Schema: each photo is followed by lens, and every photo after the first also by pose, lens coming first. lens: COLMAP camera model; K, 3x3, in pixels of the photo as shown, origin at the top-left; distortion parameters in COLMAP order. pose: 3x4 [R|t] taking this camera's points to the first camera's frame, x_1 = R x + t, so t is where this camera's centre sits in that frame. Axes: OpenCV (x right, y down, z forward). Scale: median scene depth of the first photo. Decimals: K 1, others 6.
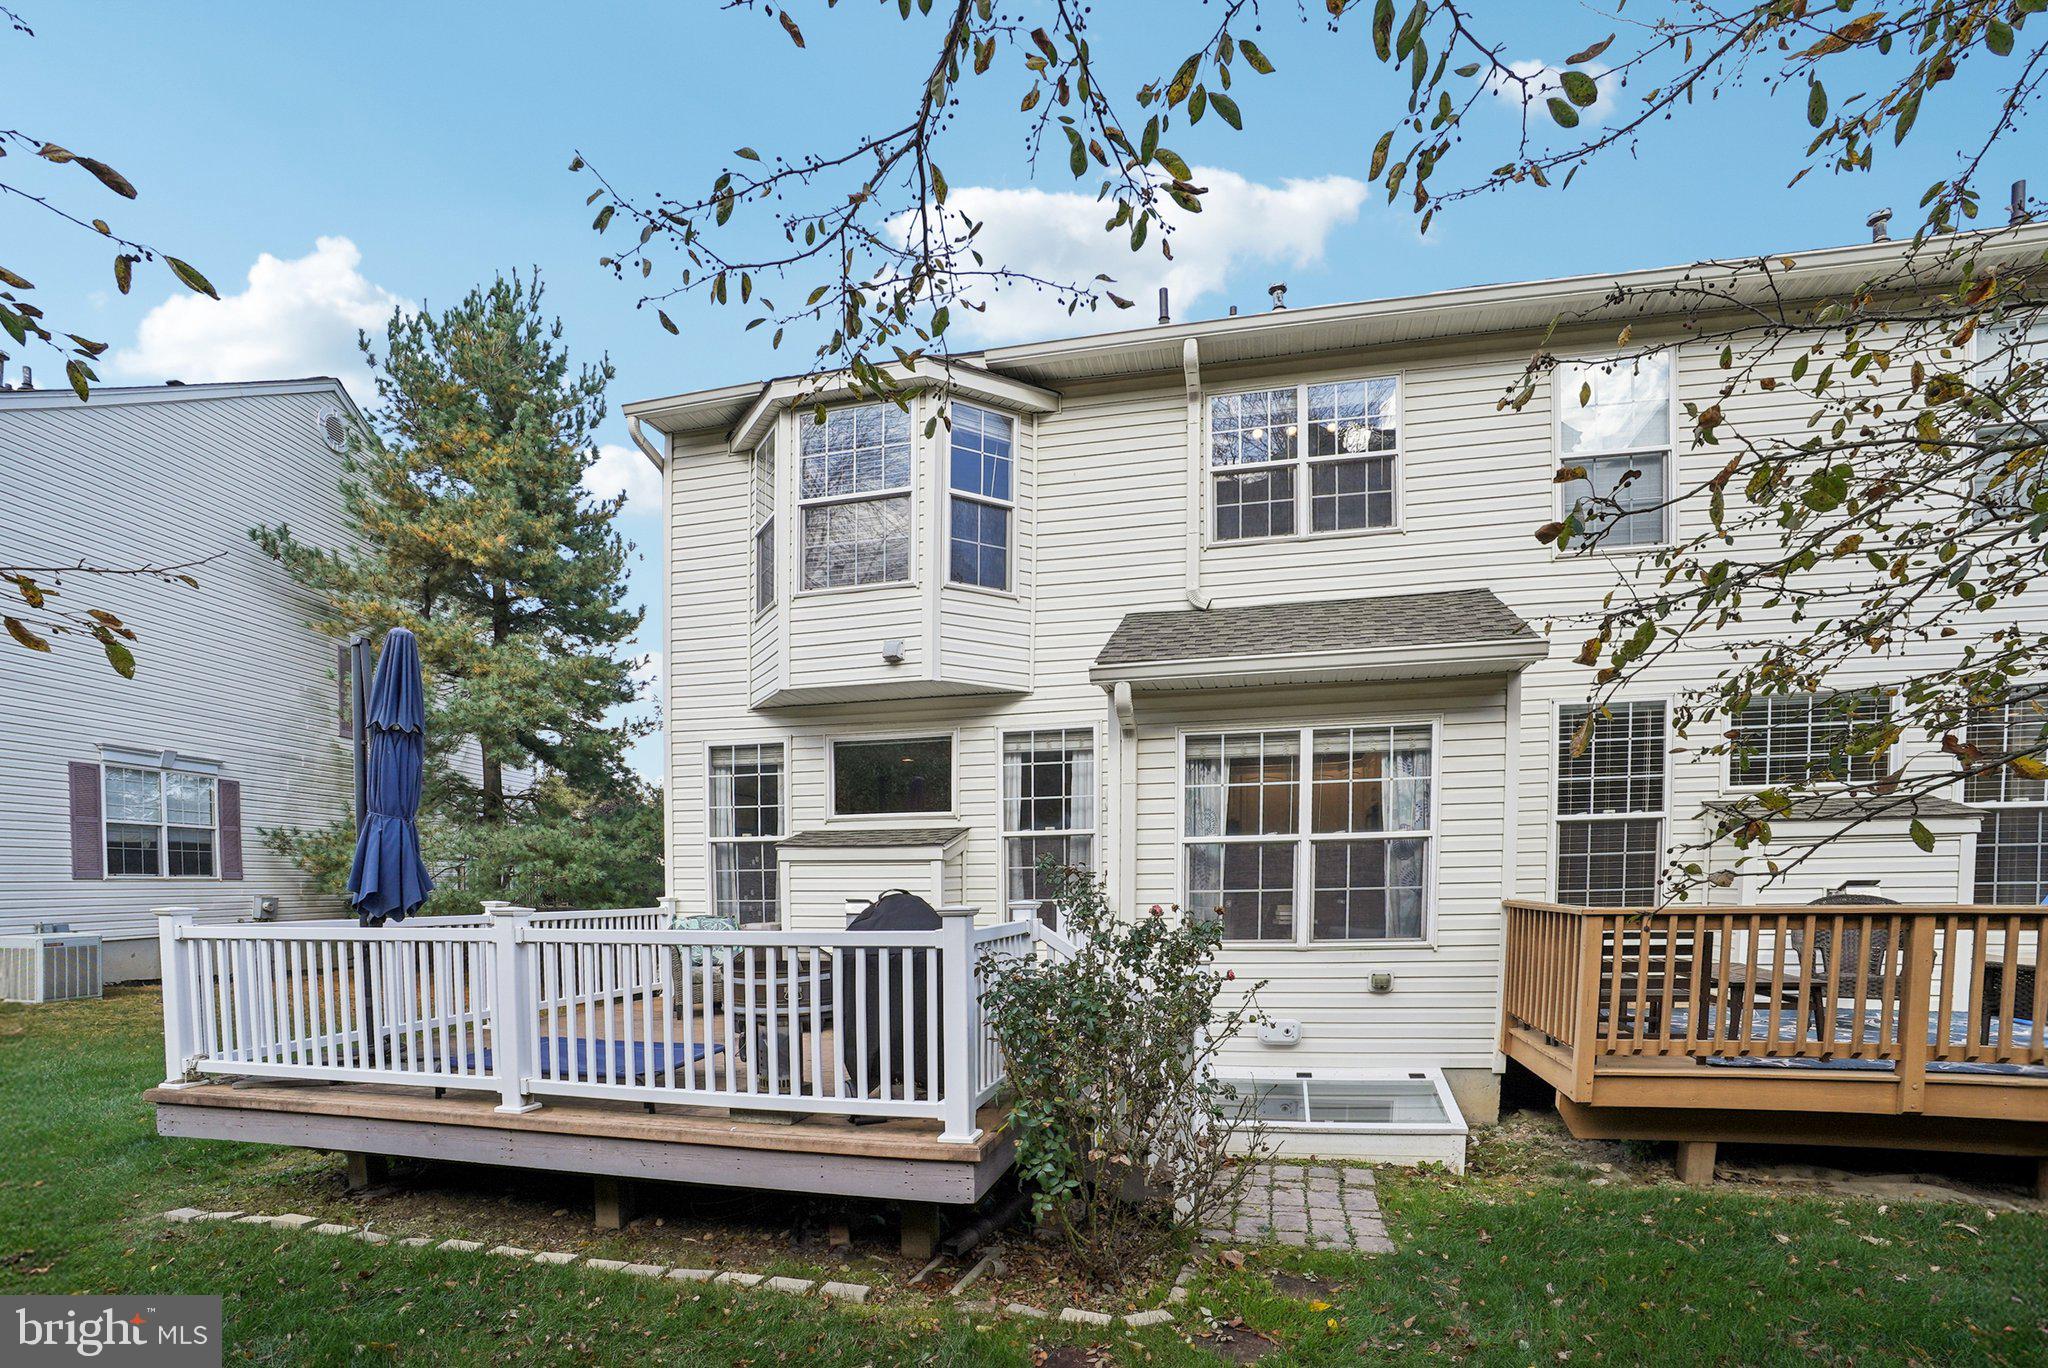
lens RADIAL K [[930.5, 0, 1023.8], [0, 930.5, 873.9], [0, 0, 1]] dist [-0.074819, 0.008656]
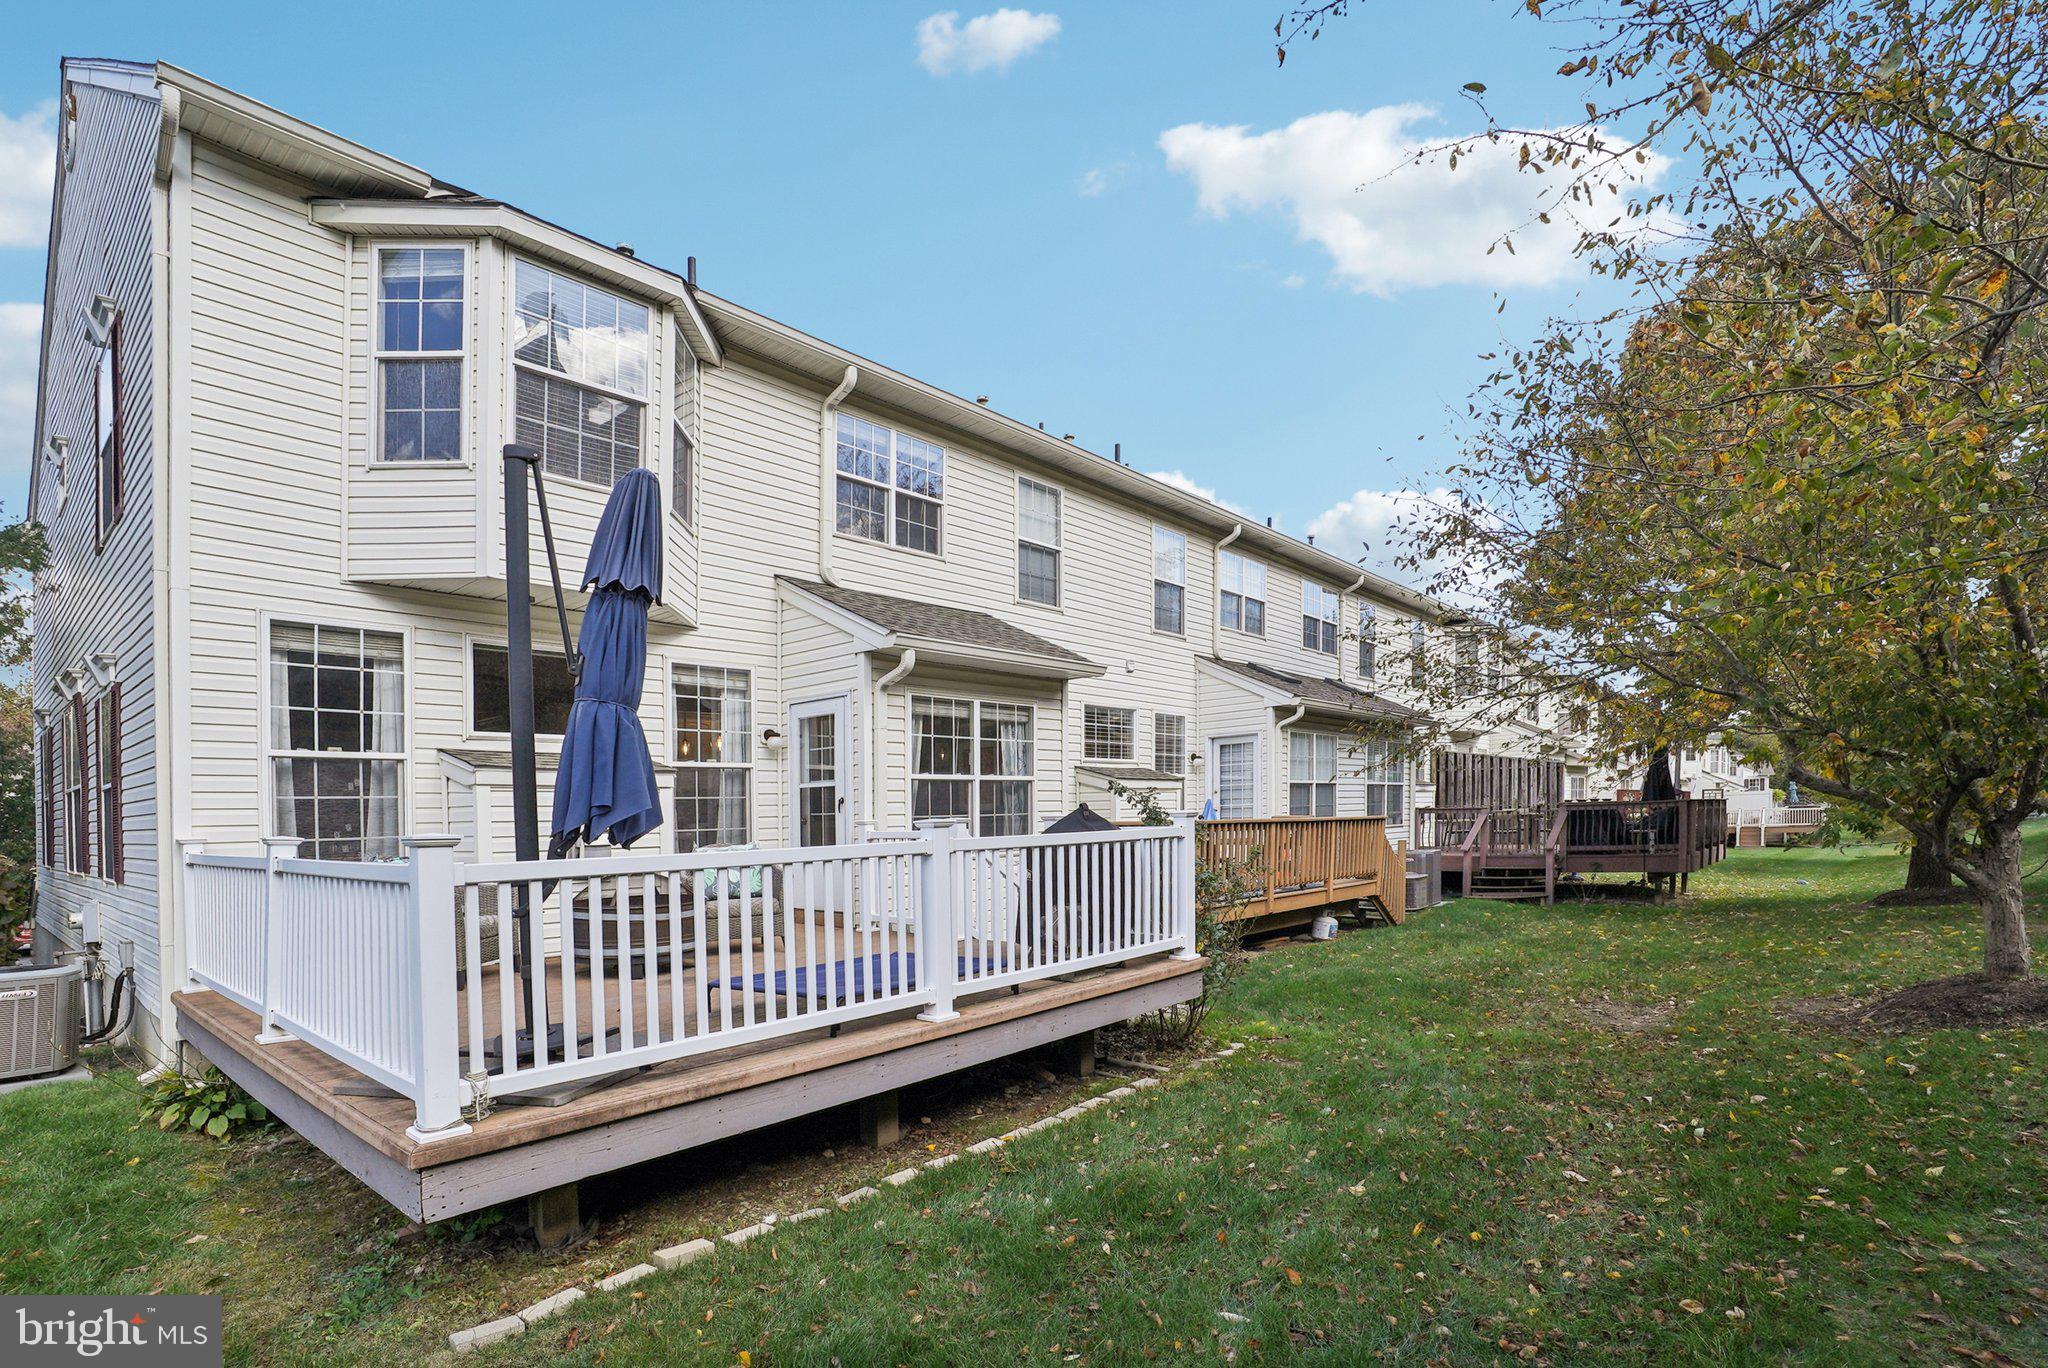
lens RADIAL K [[982.1, 0, 1022.6], [0, 982.1, 711.2], [0, 0, 1]] dist [-0.086386, 0.043520]
pose [[0.486050, 0.086453, 0.869645, -0.932154], [0.005429, 0.994777, -0.101927, 0.011350], [-0.873914, 0.054263, 0.483042, 0.205878]]
